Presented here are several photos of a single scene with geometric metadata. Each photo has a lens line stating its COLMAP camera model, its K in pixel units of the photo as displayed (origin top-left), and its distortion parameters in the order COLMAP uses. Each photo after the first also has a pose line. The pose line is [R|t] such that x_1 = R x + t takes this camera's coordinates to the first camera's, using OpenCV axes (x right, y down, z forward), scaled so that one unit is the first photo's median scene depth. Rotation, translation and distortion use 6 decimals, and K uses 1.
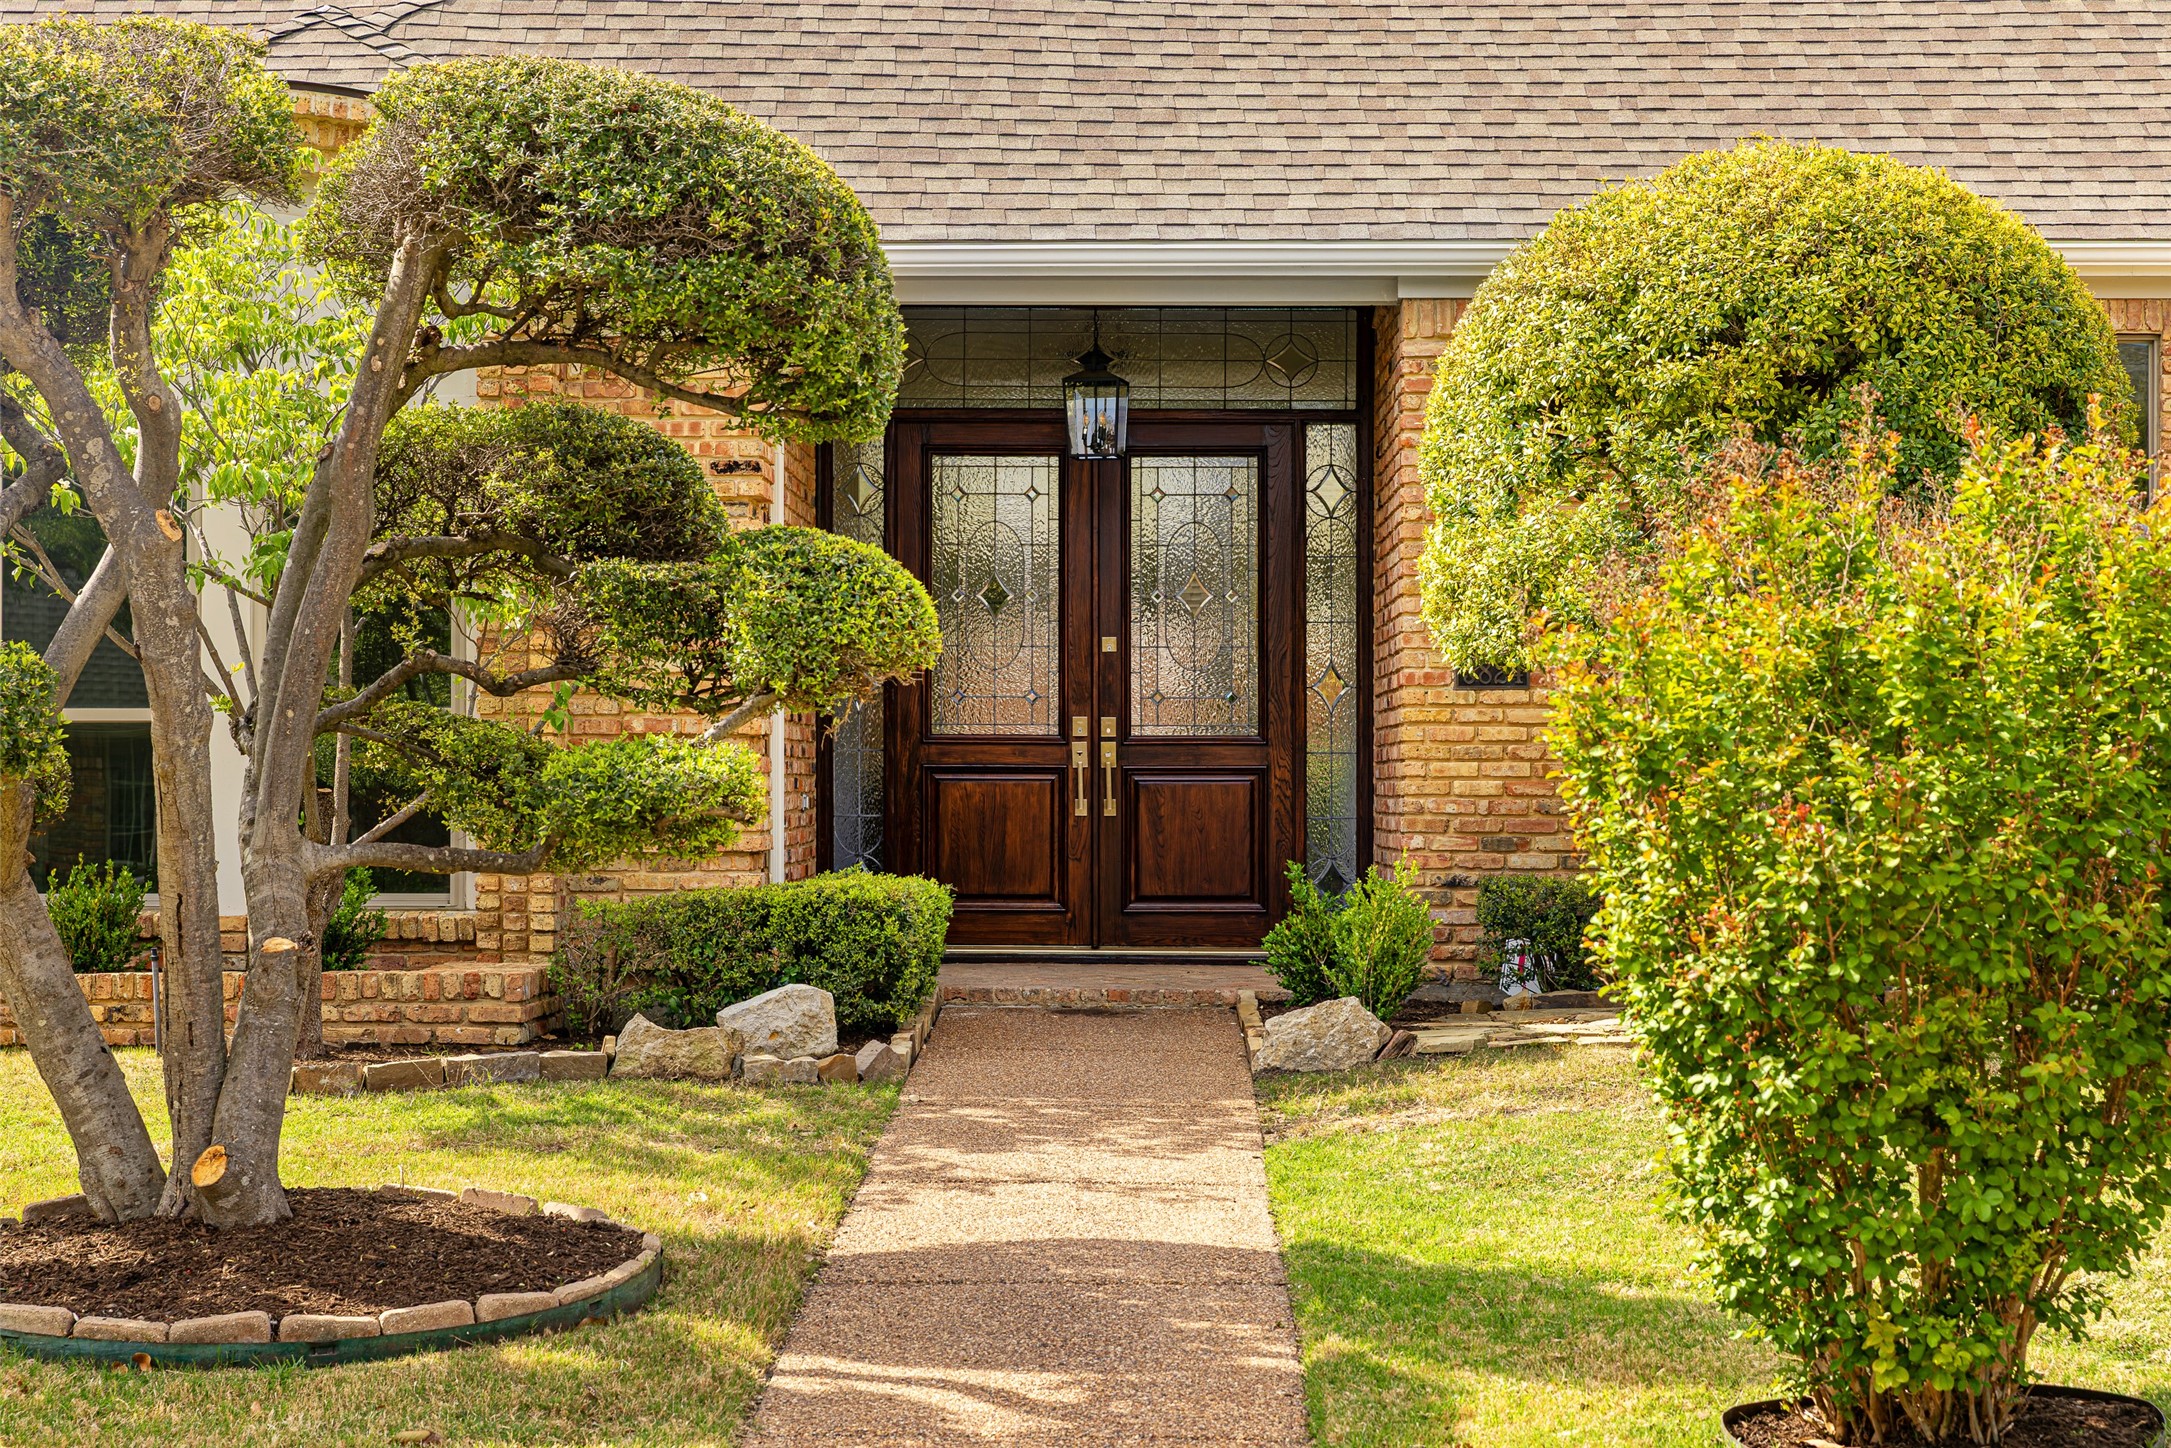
lens RADIAL K [[4427.7, 0, 1083.9], [0, 4427.7, 724.5], [0, 0, 1]] dist [0.007235, 0.000000]
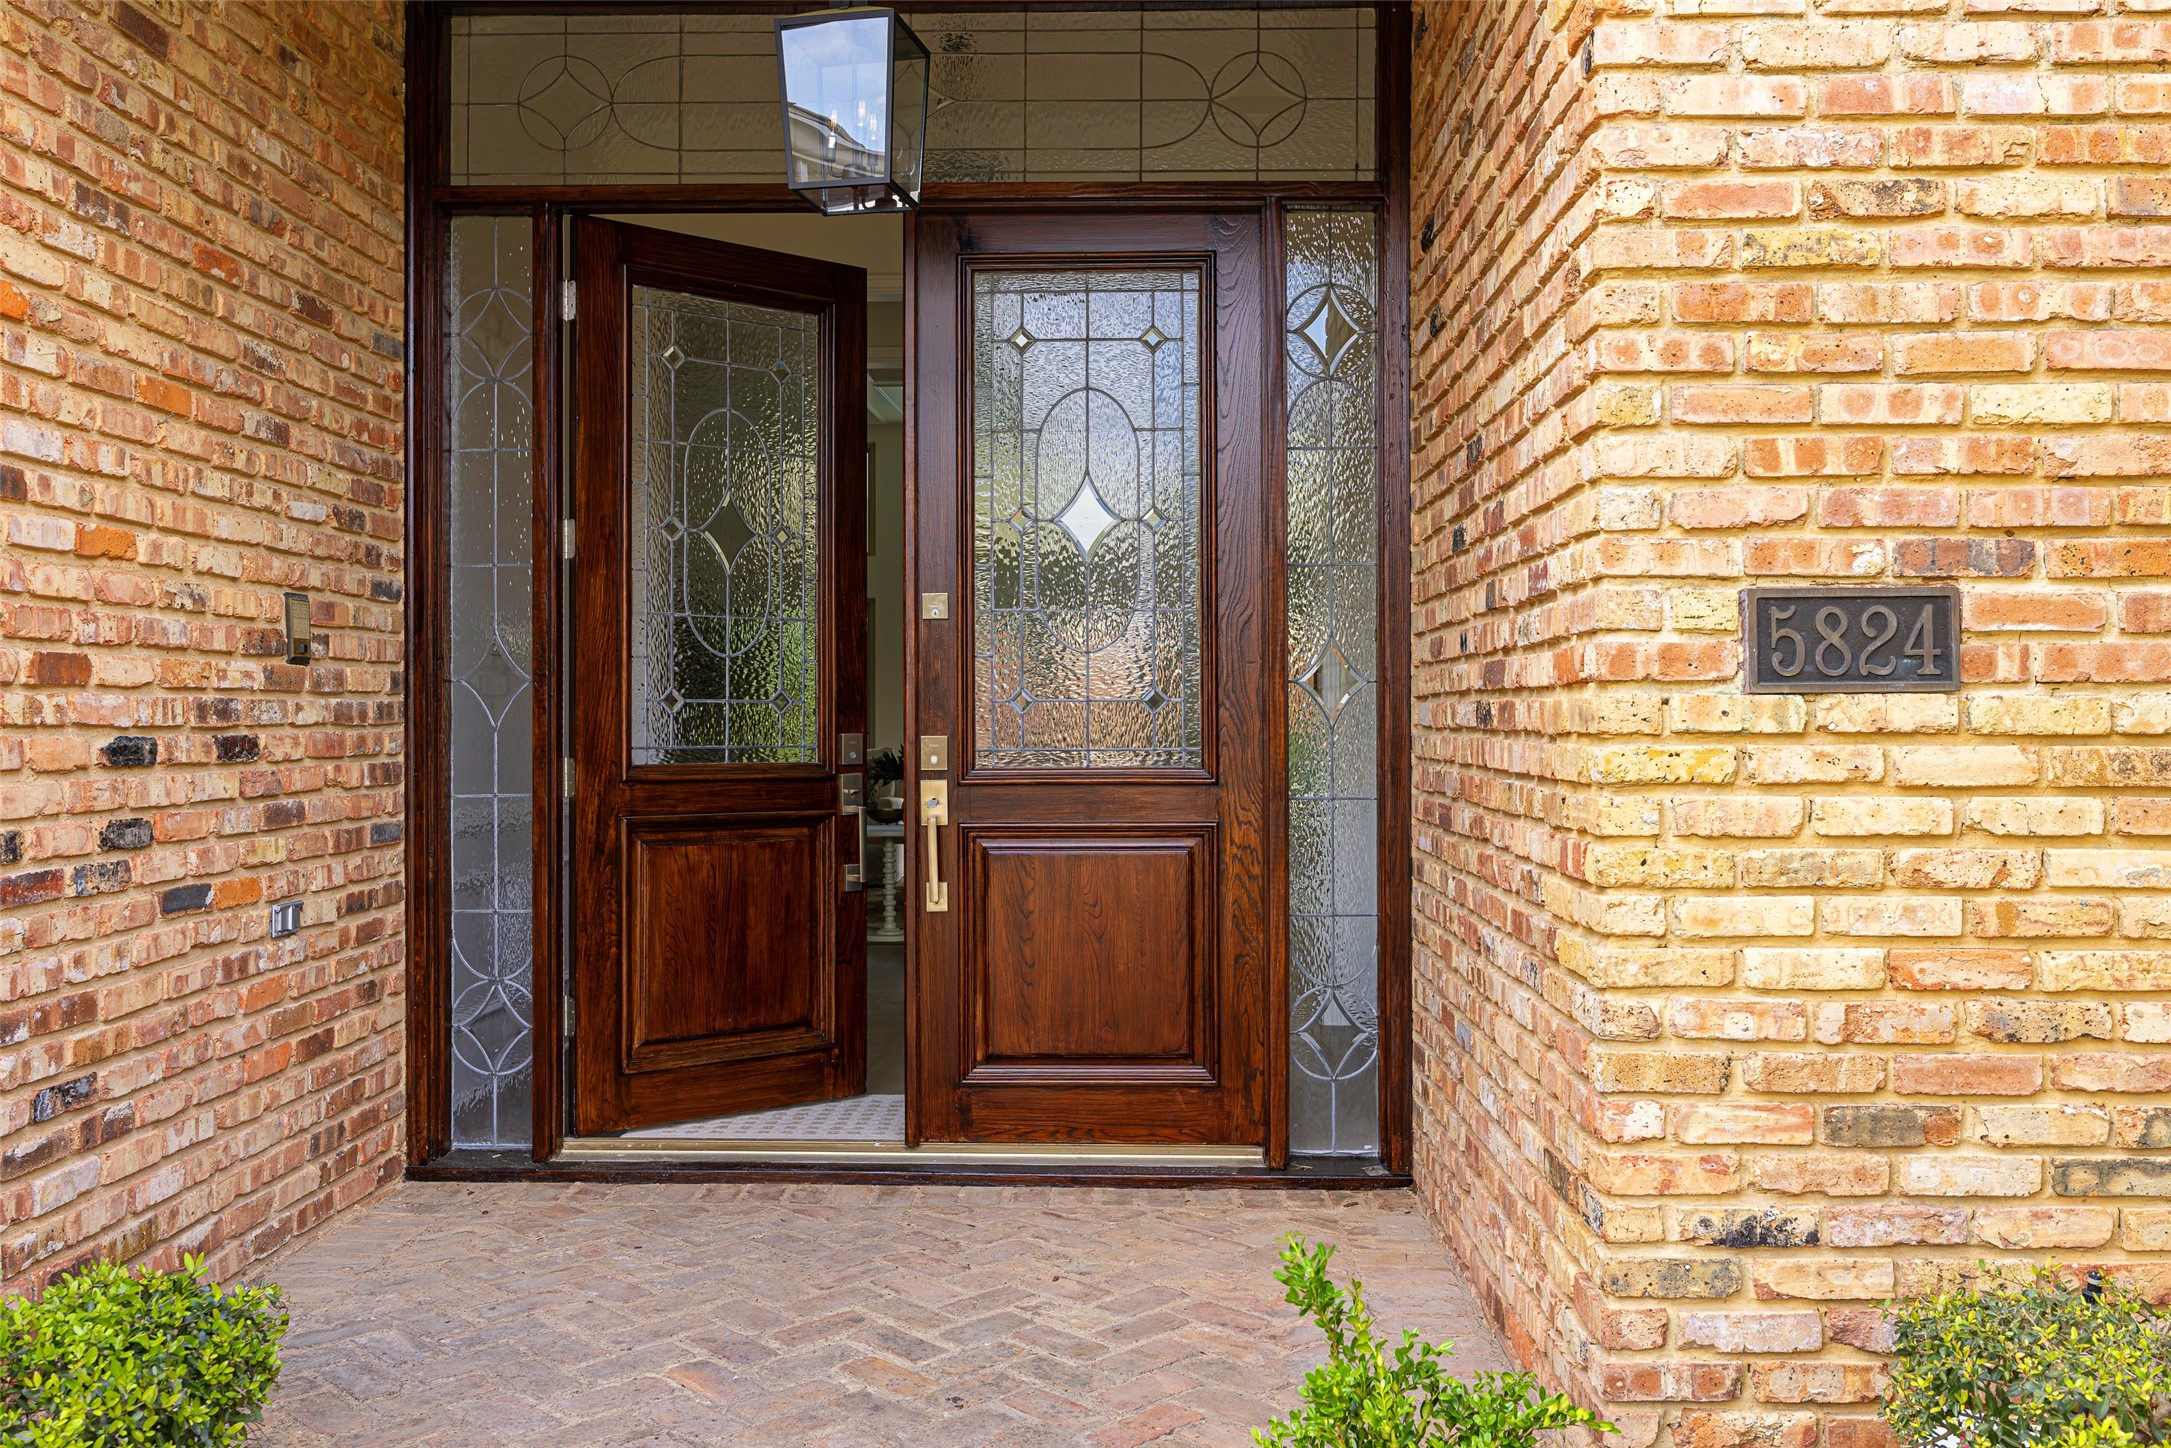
lens RADIAL K [[1955.4, 0, 1084.6], [0, 1955.4, 714.4], [0, 0, 1]] dist [0.013903, 0.004084]
pose [[0.999714, -0.003372, -0.023675, 0.042395], [0.003674, 0.999912, 0.012734, -0.010349], [0.023630, -0.012817, 0.999639, 1.047458]]
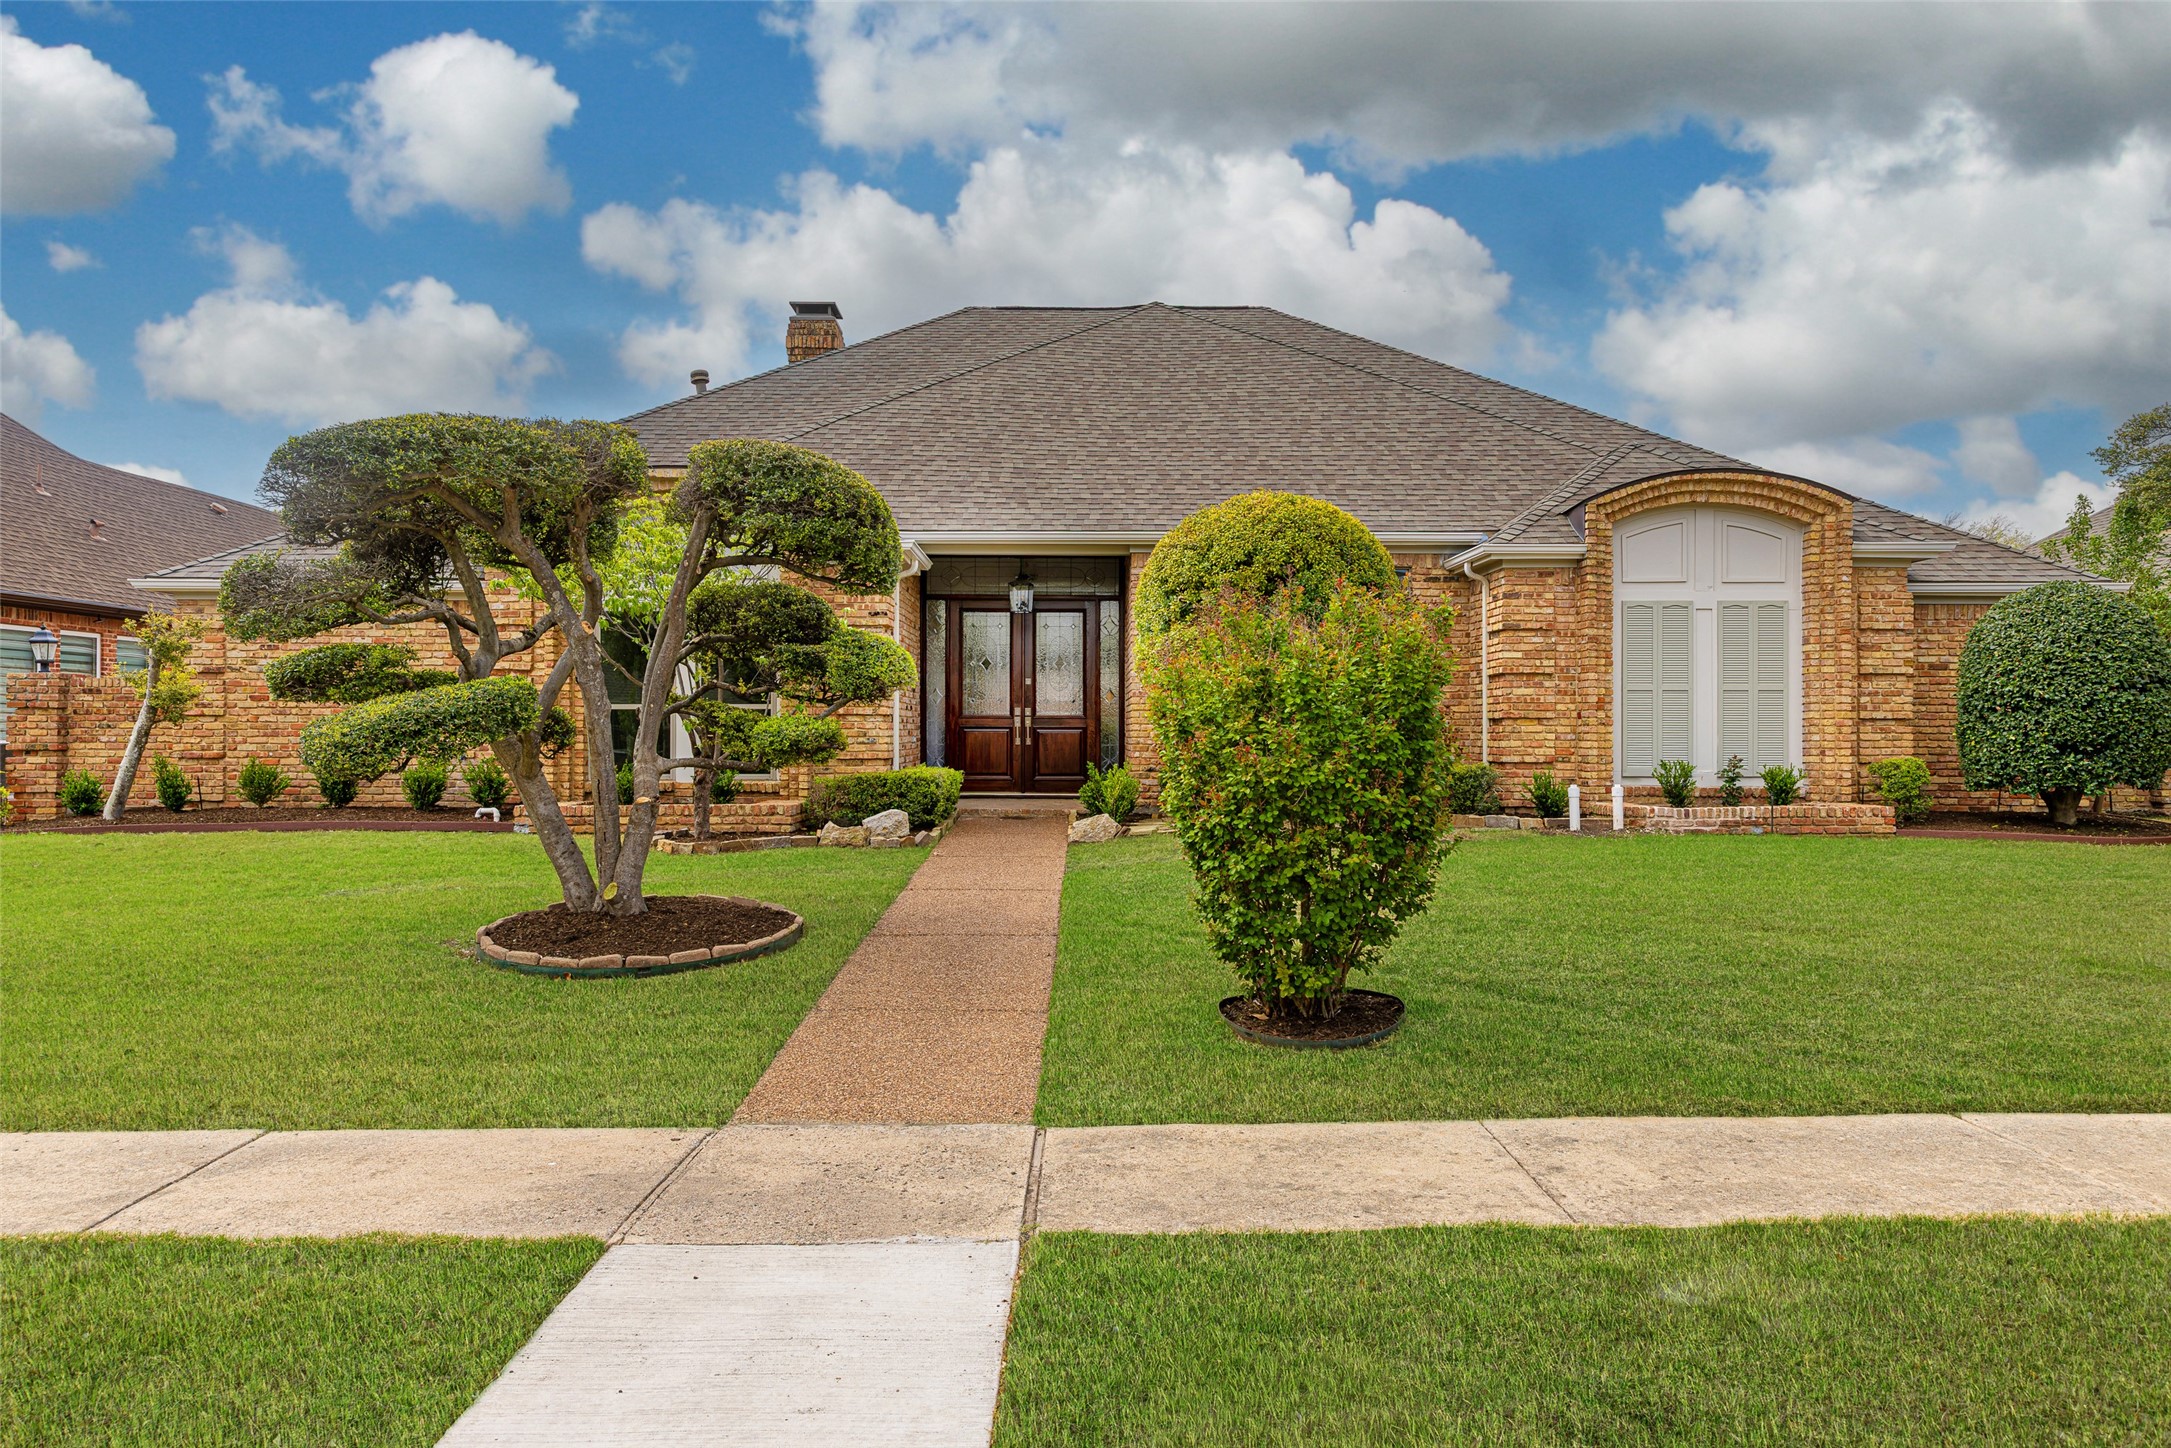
lens RADIAL K [[1464.0, 0, 1094.0], [0, 1464.0, 731.2], [0, 0, 1]] dist [-0.000538, -0.000105]
pose [[0.999756, 0.000786, 0.022086, 0.036481], [-0.001087, 0.999907, 0.013604, 0.000312], [-0.022073, -0.013625, 0.999664, 0.135437]]
